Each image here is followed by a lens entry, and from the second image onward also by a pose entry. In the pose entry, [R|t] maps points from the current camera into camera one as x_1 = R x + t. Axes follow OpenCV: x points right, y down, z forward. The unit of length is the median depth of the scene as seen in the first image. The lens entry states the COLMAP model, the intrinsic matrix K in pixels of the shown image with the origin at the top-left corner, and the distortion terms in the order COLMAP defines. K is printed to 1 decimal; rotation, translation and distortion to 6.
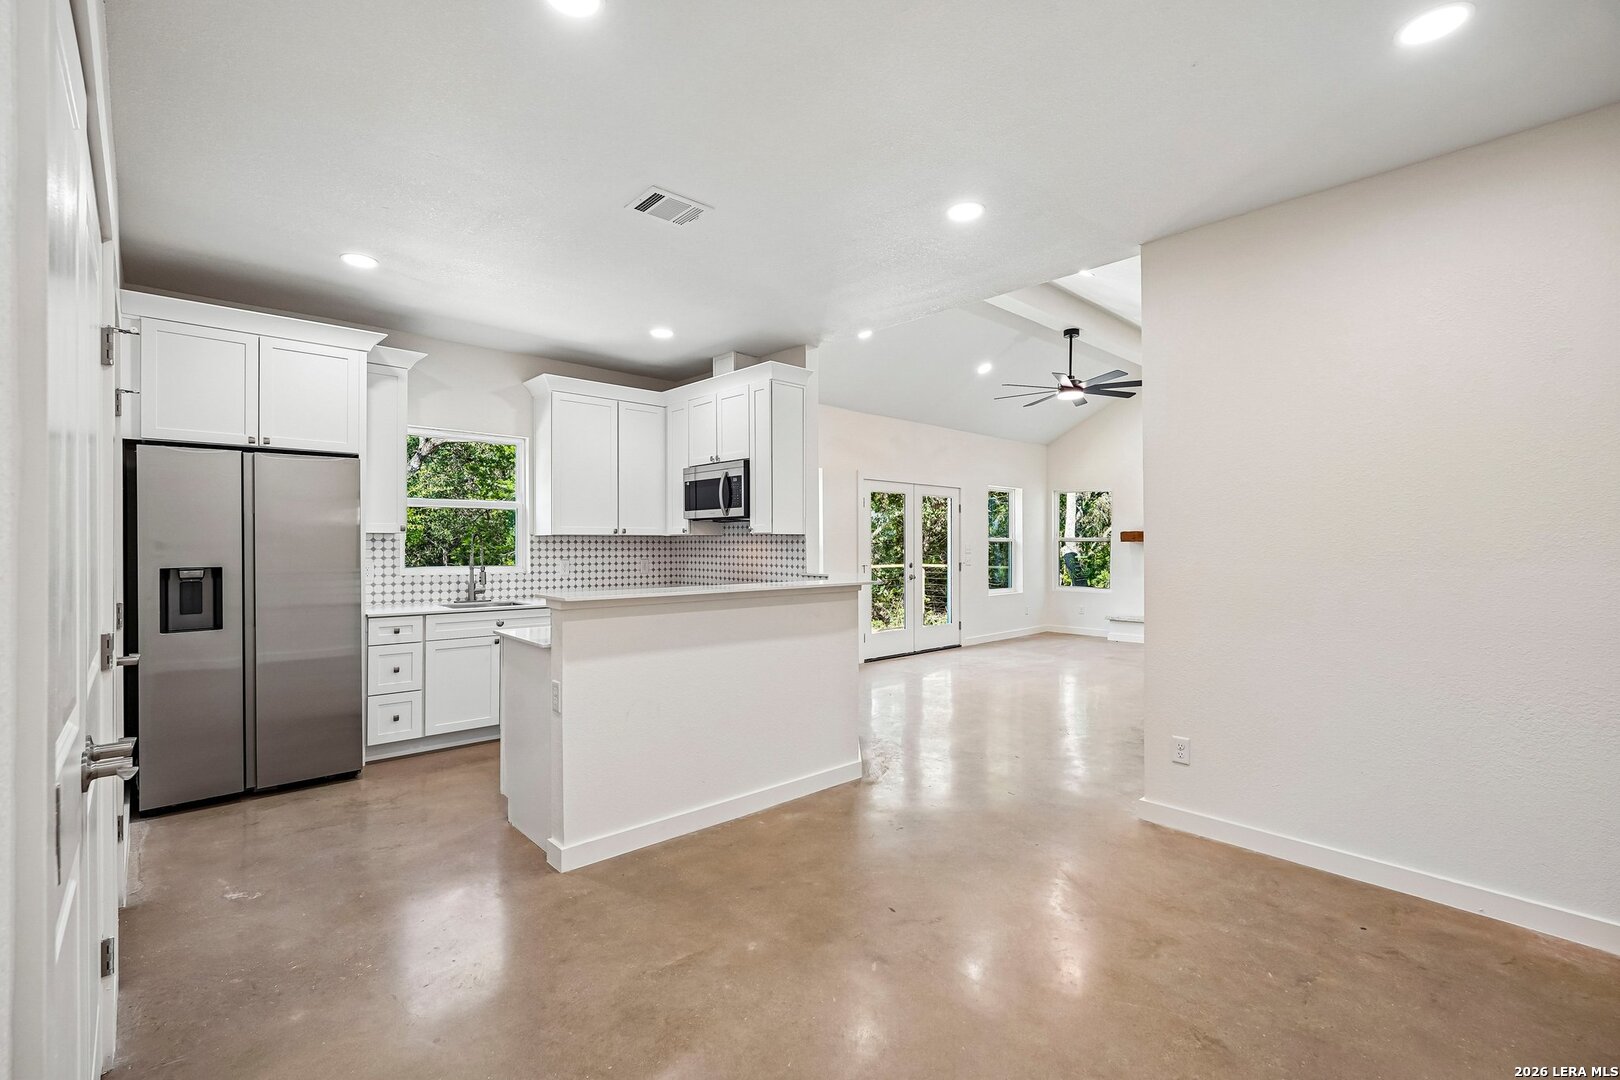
lens RADIAL K [[719.1, 0, 805.9], [0, 719.1, 542.0], [0, 0, 1]] dist [-0.012029, 0.004947]
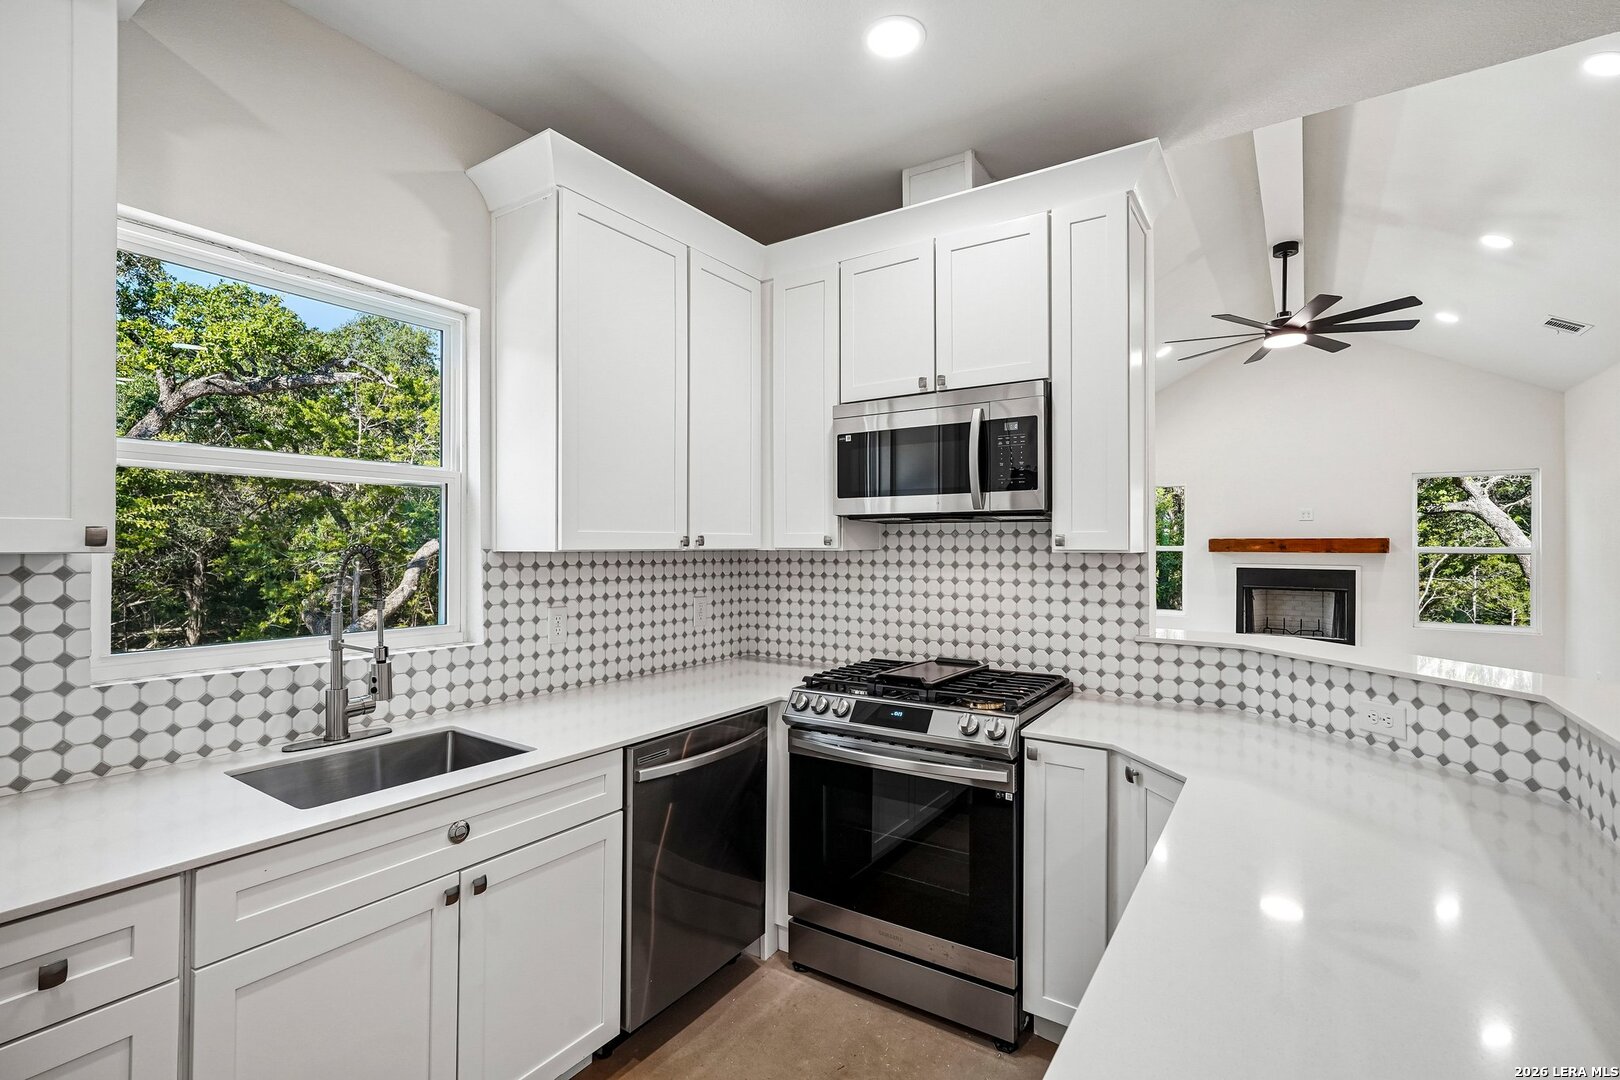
lens RADIAL K [[743.7, 0, 812.5], [0, 743.7, 544.3], [0, 0, 1]] dist [-0.011588, 0.005072]
pose [[0.973551, 0.003688, 0.228440, -0.299848], [-0.004219, 0.999989, 0.001836, -0.014719], [-0.228430, -0.002751, 0.973556, 0.552052]]
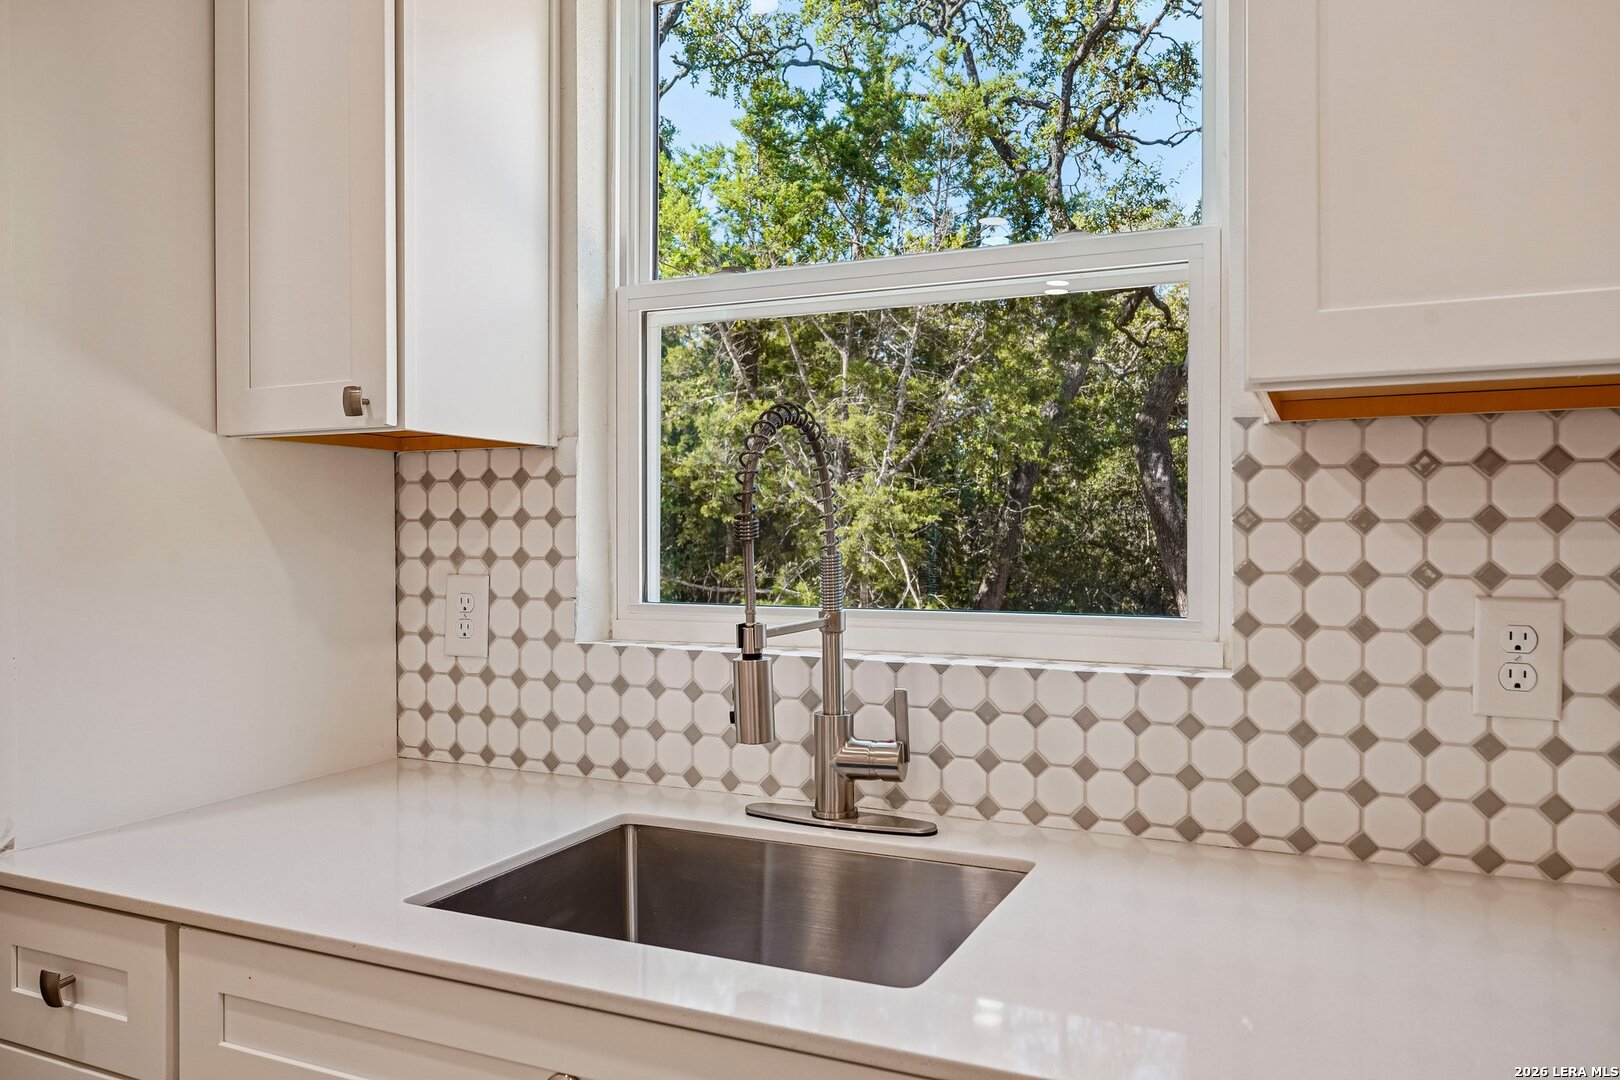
lens RADIAL K [[1178.0, 0, 798.8], [0, 1178.0, 540.5], [0, 0, 1]] dist [0.001418, -0.003584]
pose [[0.377915, -0.000640, -0.925840, -0.193604], [0.000082, 1.000000, -0.000658, 0.015012], [0.925840, 0.000173, 0.377915, 0.827926]]
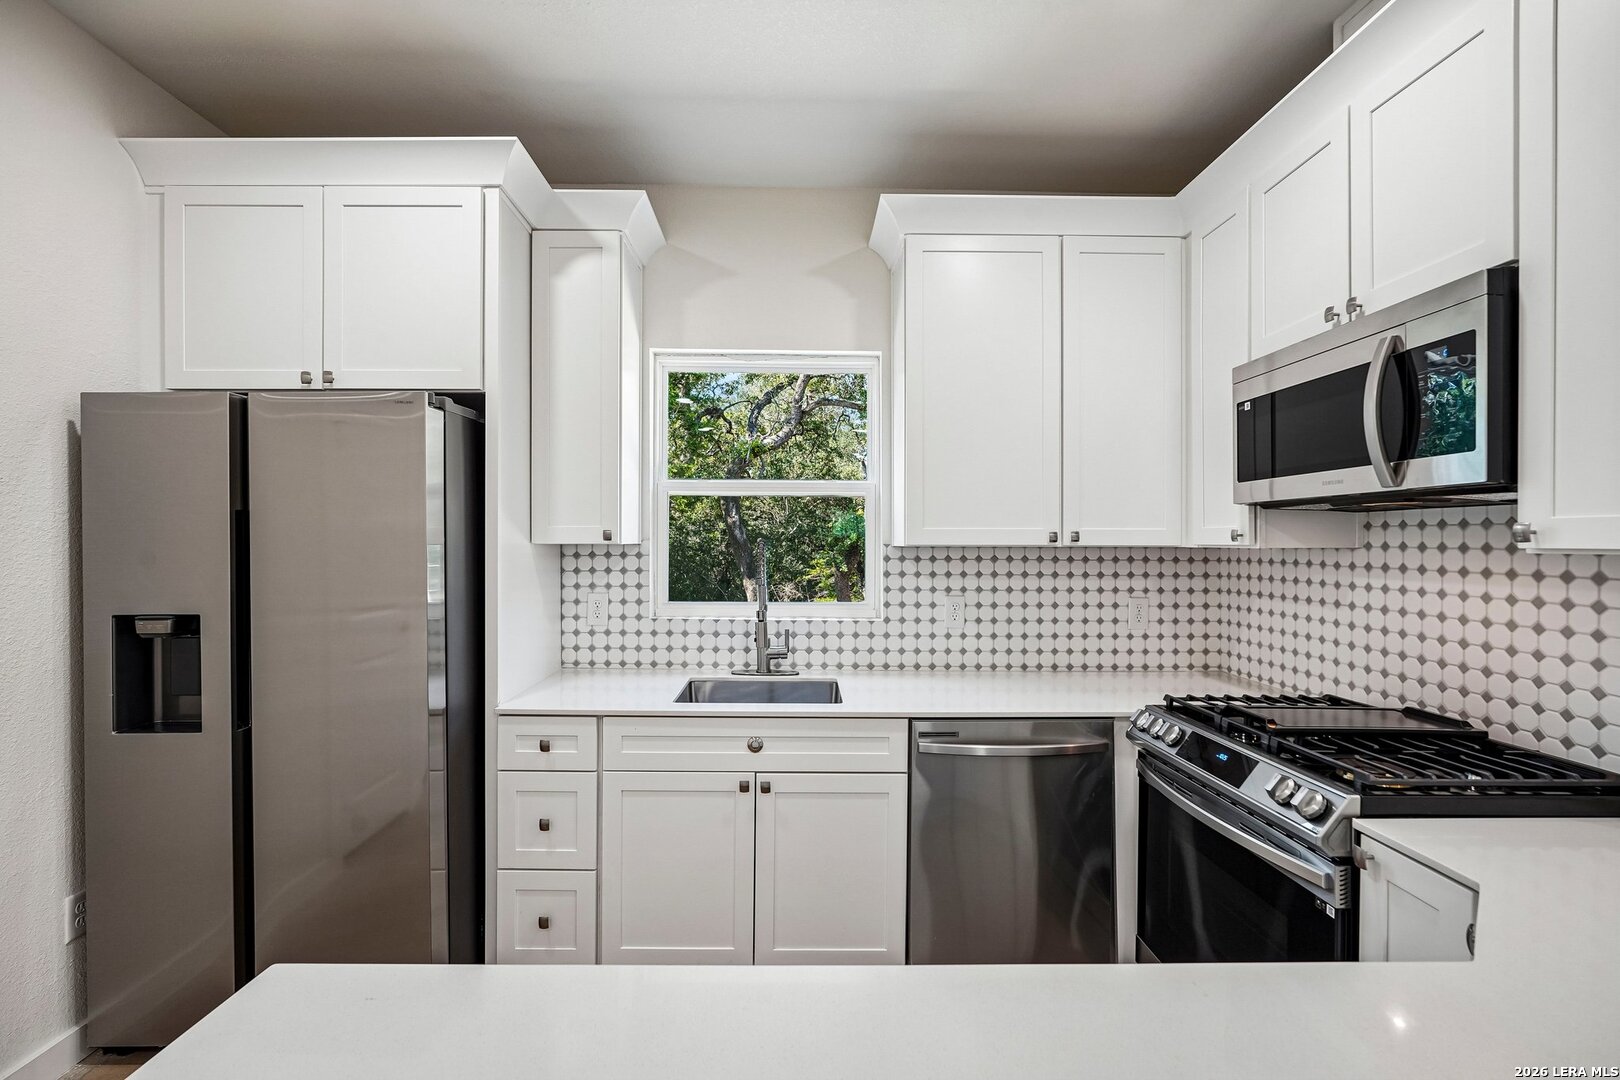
lens RADIAL K [[719.1, 0, 799.4], [0, 719.1, 543.0], [0, 0, 1]] dist [-0.012029, 0.004947]
pose [[0.738396, 0.005847, -0.674342, -0.088358], [-0.002877, 0.999981, 0.005520, -0.013799], [0.674361, -0.002136, 0.738399, 0.590787]]
